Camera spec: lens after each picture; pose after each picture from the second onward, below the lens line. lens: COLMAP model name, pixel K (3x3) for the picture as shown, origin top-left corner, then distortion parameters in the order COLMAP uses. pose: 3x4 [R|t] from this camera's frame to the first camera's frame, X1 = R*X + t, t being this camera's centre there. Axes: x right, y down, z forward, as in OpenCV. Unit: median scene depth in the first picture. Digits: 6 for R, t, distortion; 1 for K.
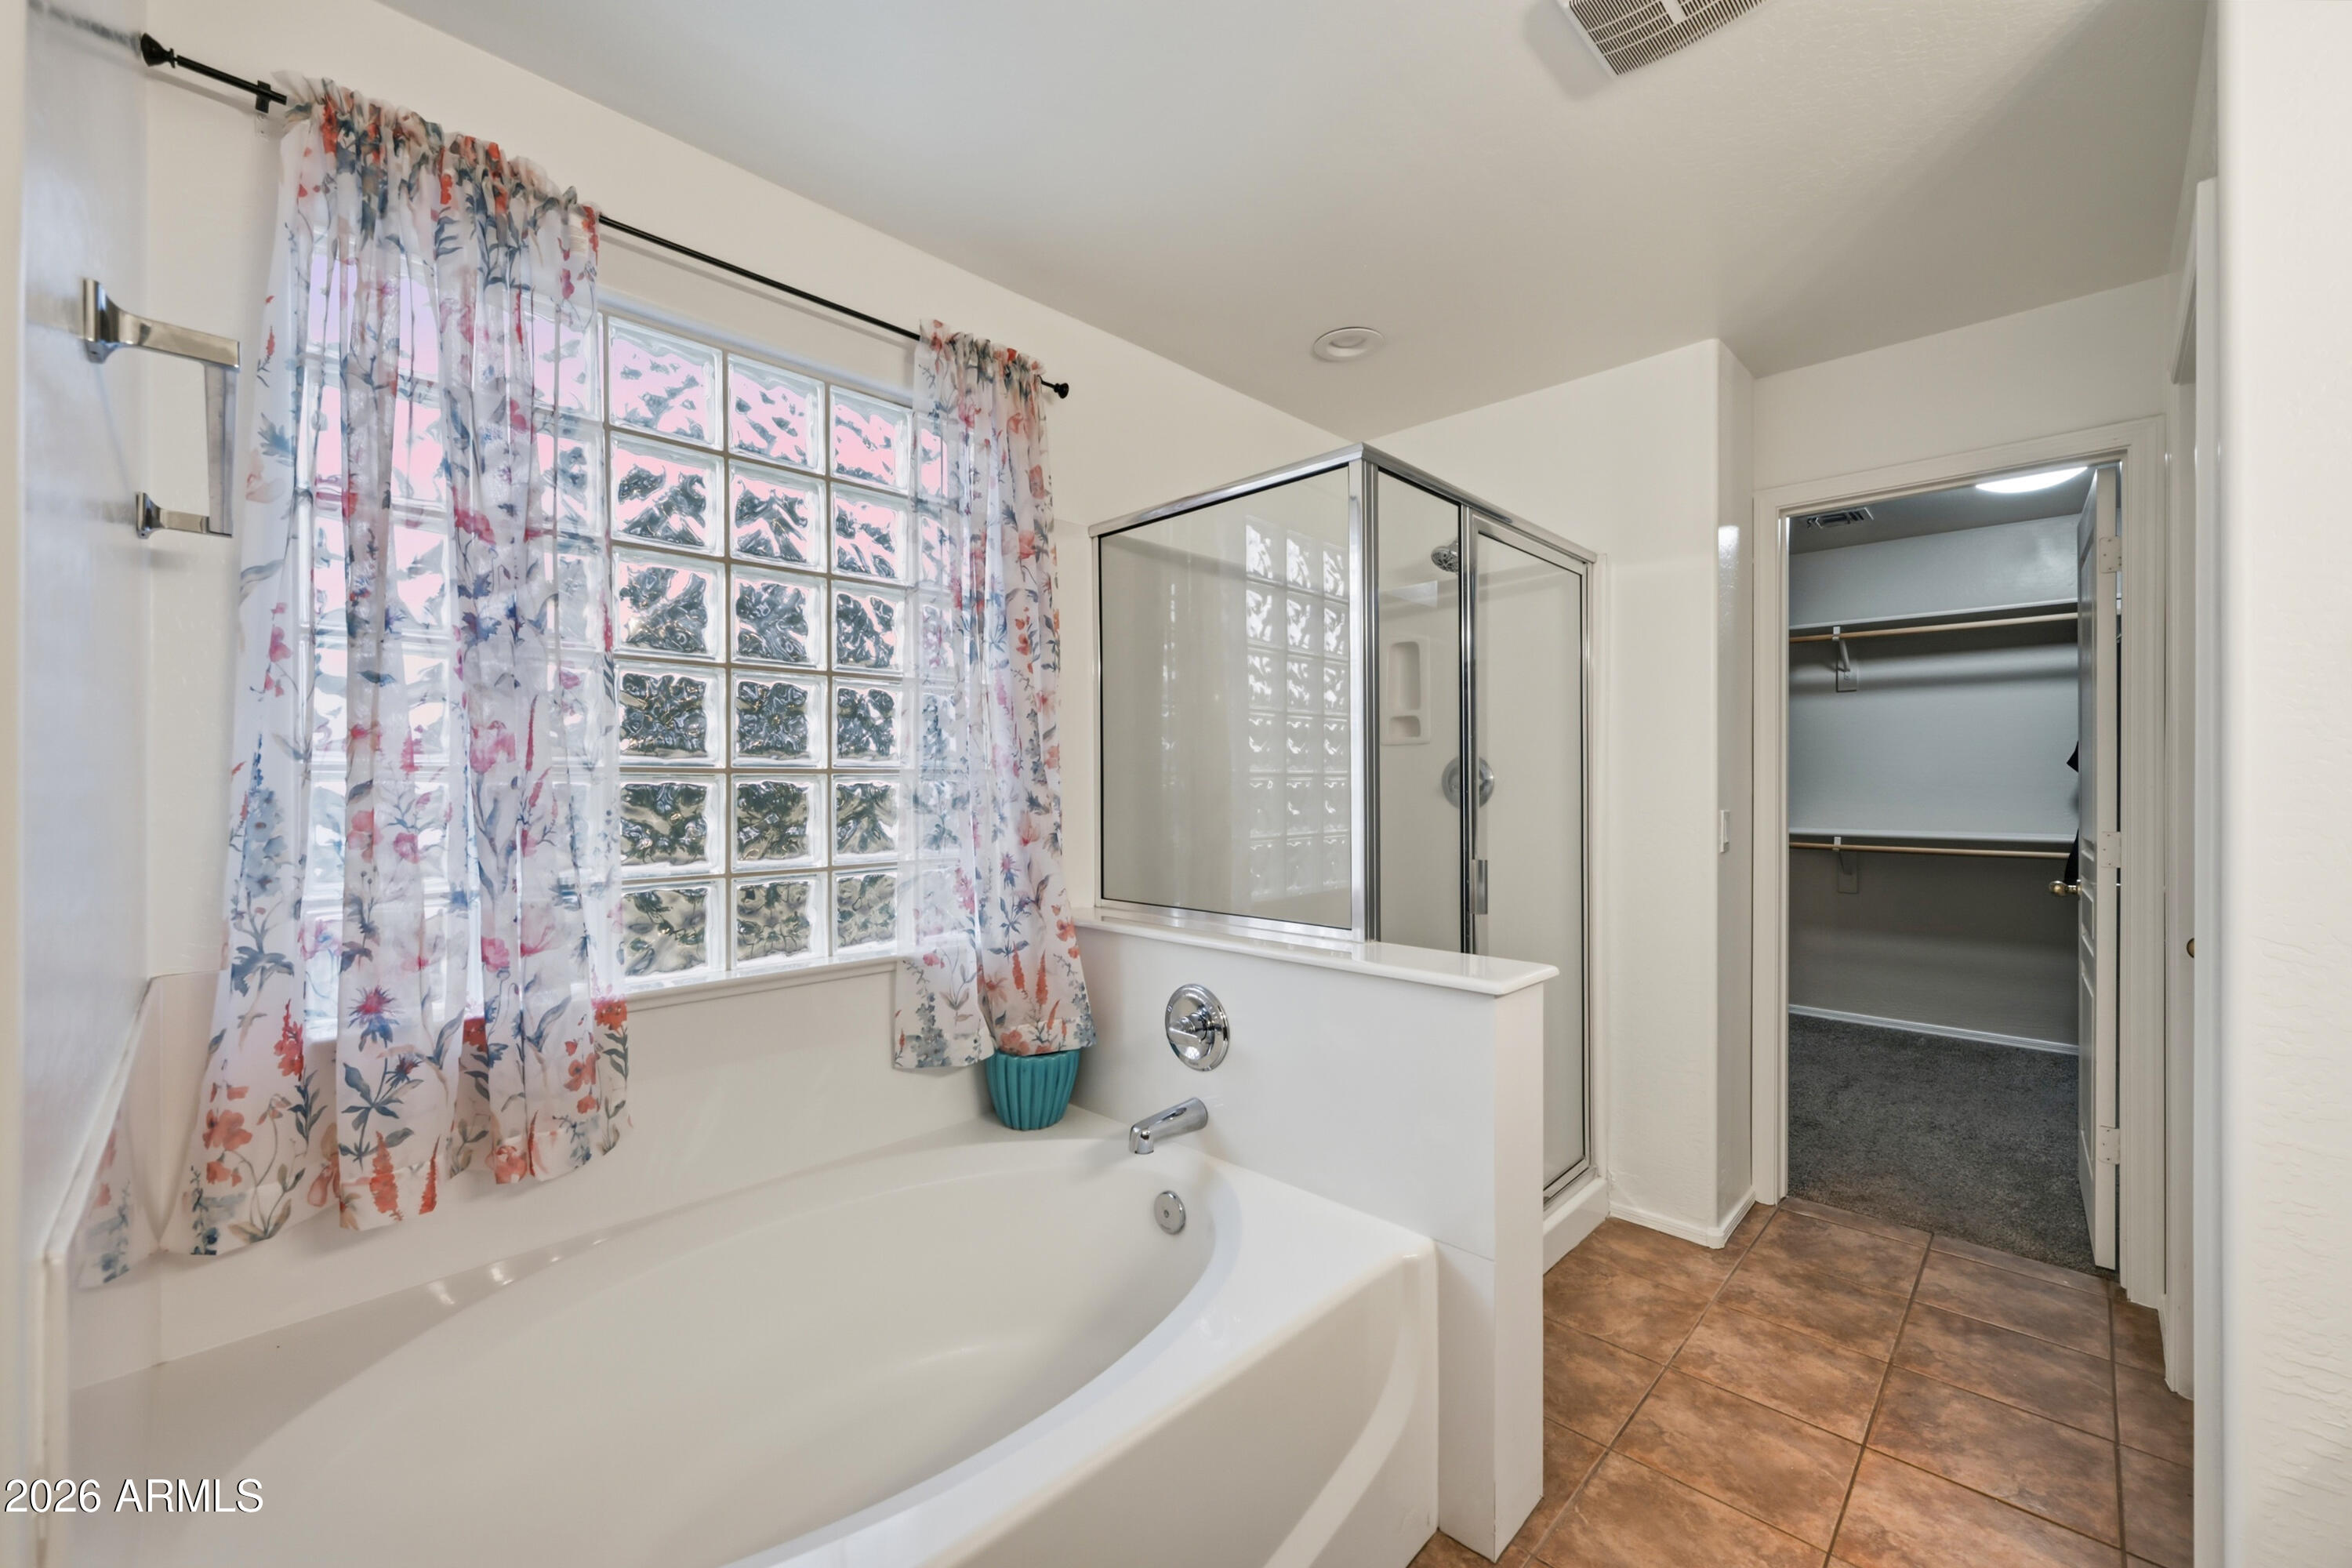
lens RADIAL K [[931.9, 0, 1176.8], [0, 931.9, 772.7], [0, 0, 1]] dist [0.001429, 0.000175]
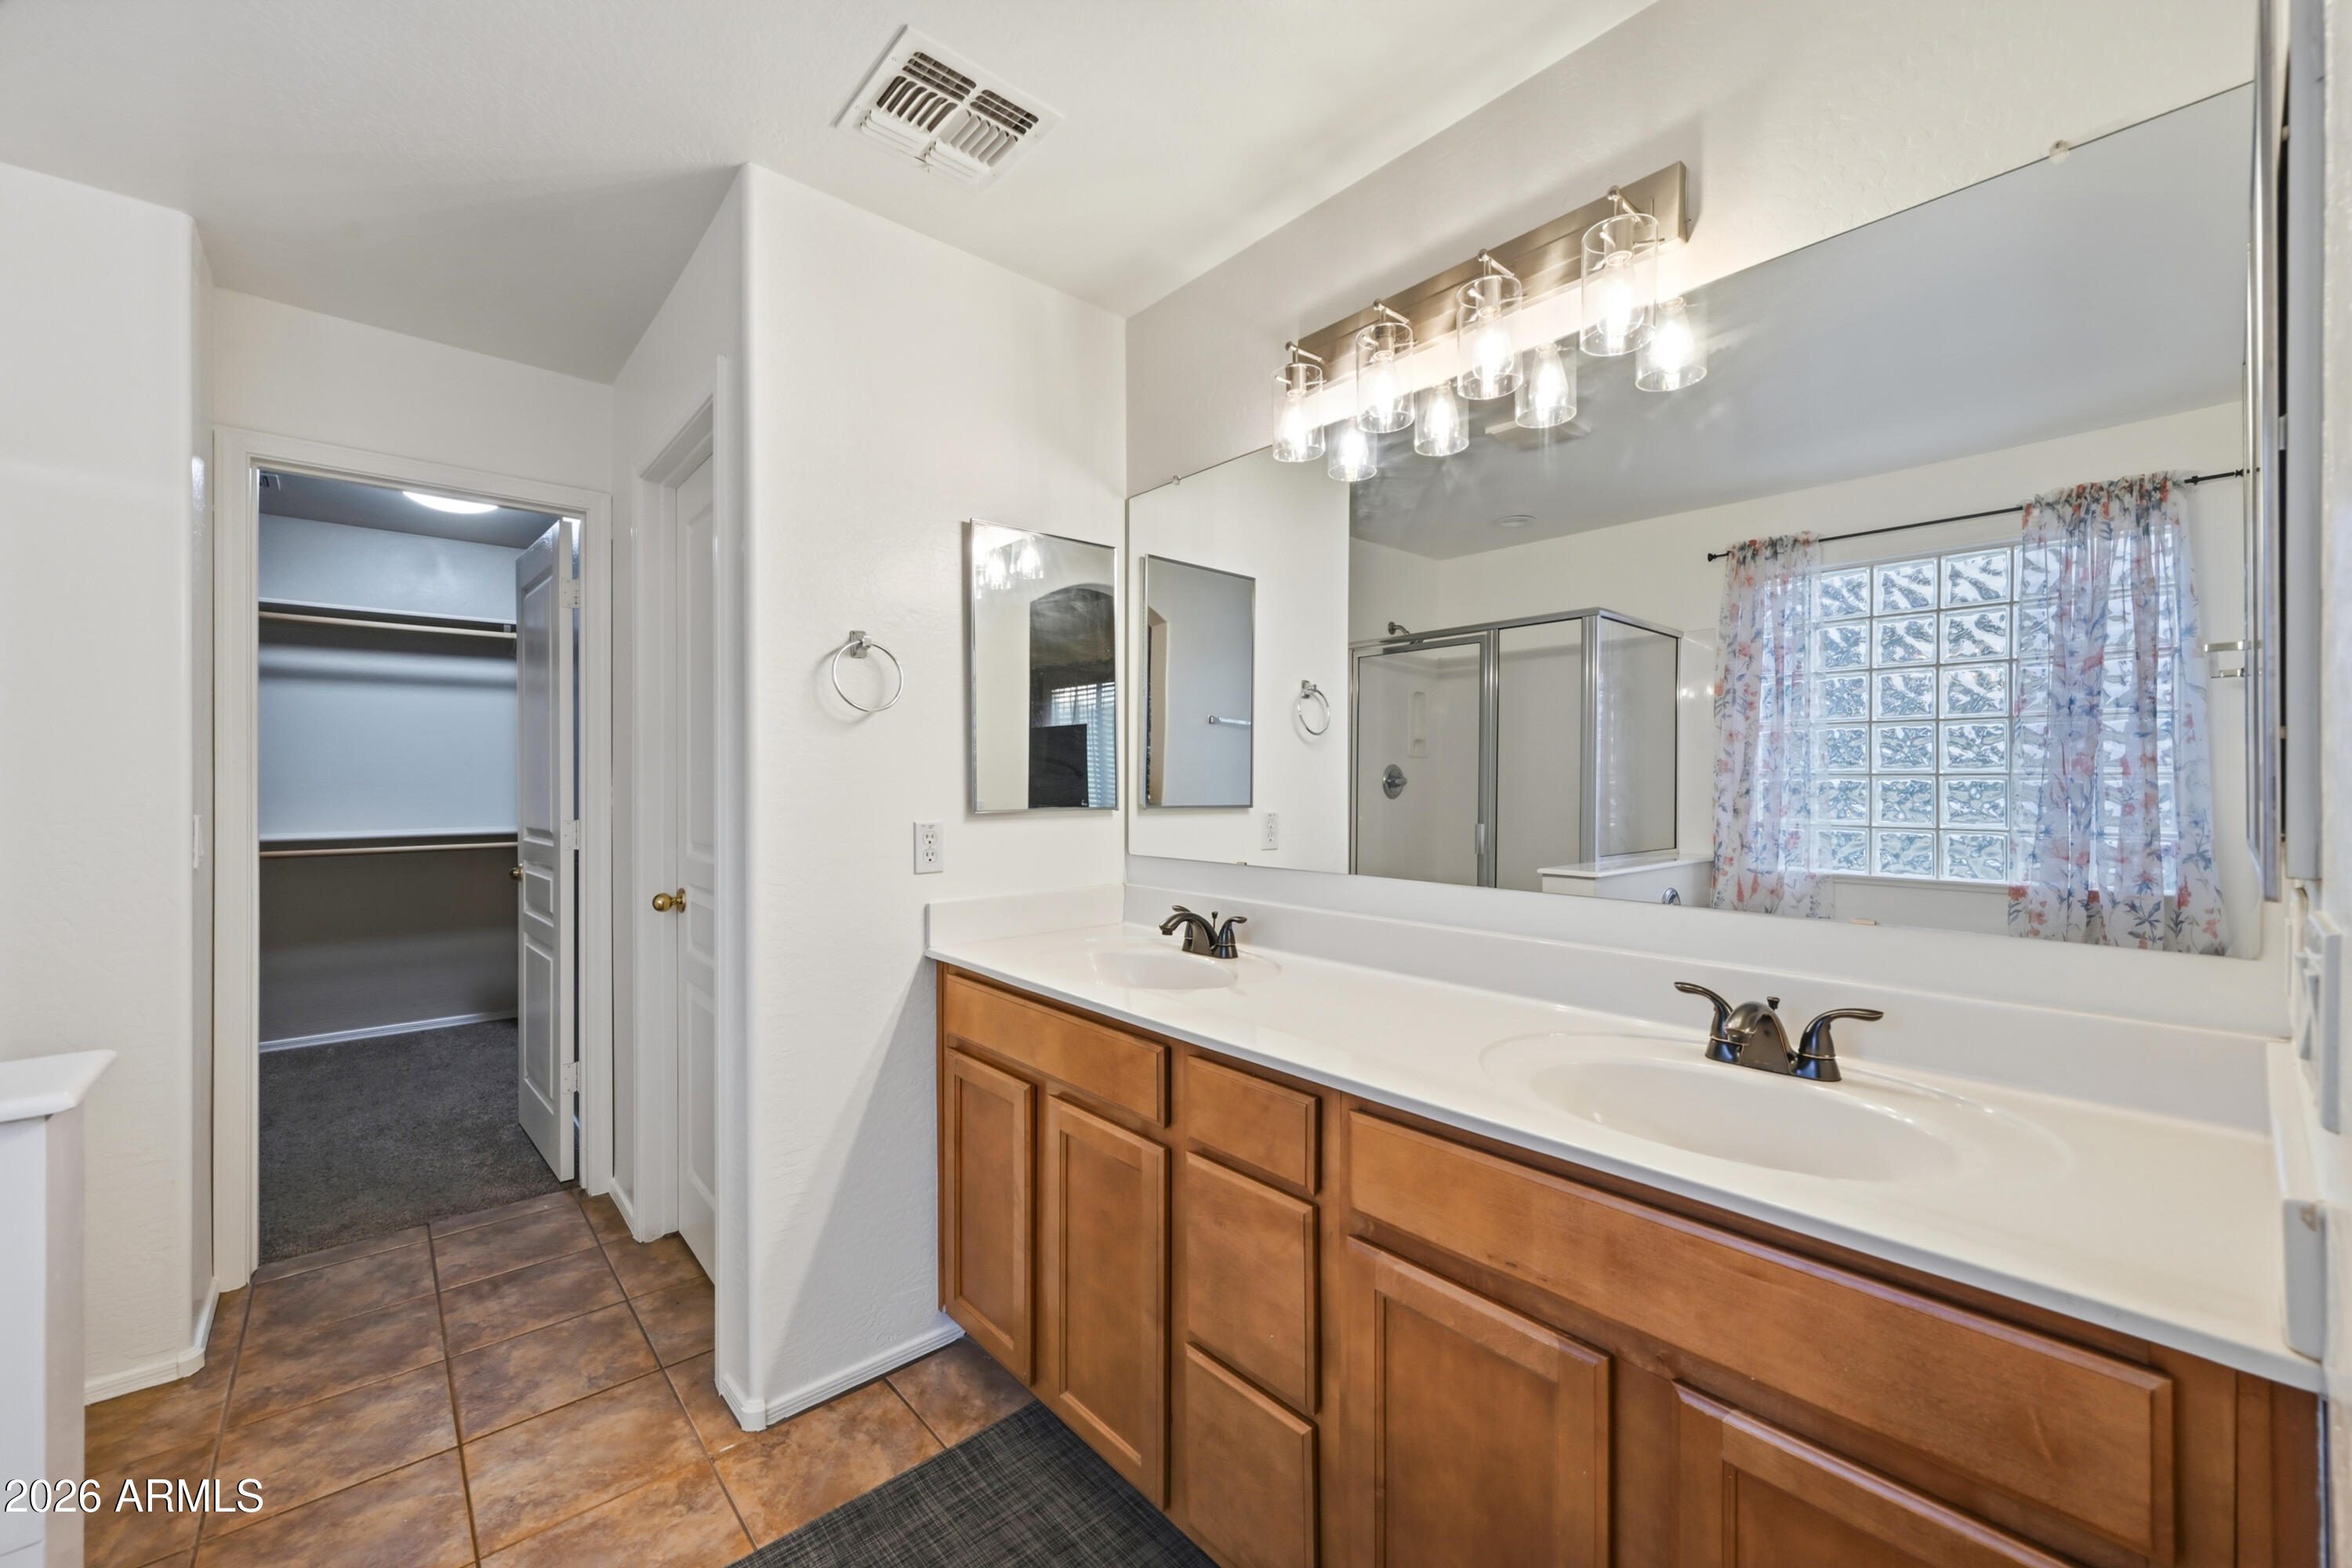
lens RADIAL K [[931.9, 0, 1169.0], [0, 931.9, 772.1], [0, 0, 1]] dist [0.001429, 0.000175]
pose [[0.081835, 0.005501, 0.996631, -0.145625], [-0.007721, 0.999958, -0.004885, -0.000170], [-0.996616, -0.007295, 0.081875, 0.120285]]
